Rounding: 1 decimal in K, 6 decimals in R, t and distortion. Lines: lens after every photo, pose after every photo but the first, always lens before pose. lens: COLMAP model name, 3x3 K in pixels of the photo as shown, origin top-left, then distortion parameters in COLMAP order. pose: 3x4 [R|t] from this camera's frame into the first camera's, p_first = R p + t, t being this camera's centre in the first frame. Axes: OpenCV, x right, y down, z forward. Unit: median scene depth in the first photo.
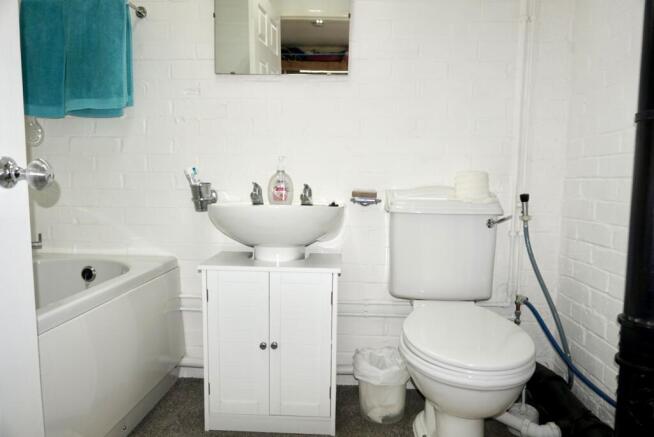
lens RADIAL K [[442.0, 0, 323.9], [0, 442.0, 219.8], [0, 0, 1]] dist [-0.025658, 0.026444]
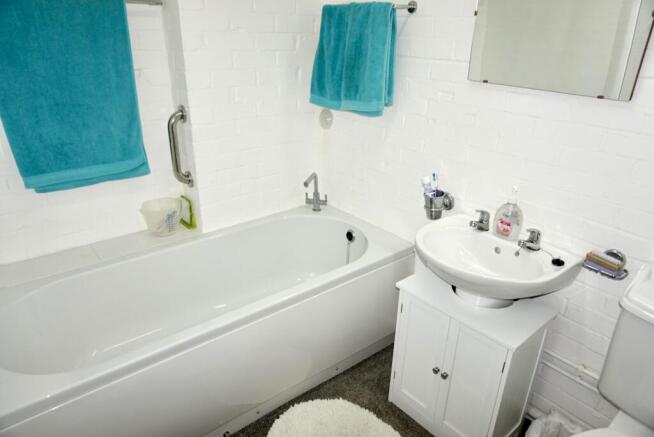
lens RADIAL K [[442.0, 0, 323.1], [0, 442.0, 219.8], [0, 0, 1]] dist [-0.025658, 0.026444]
pose [[0.677291, 0.297376, -0.672938, 0.254767], [-0.071674, 0.936990, 0.341925, -0.359961], [0.732216, -0.183350, 0.655929, 0.133545]]
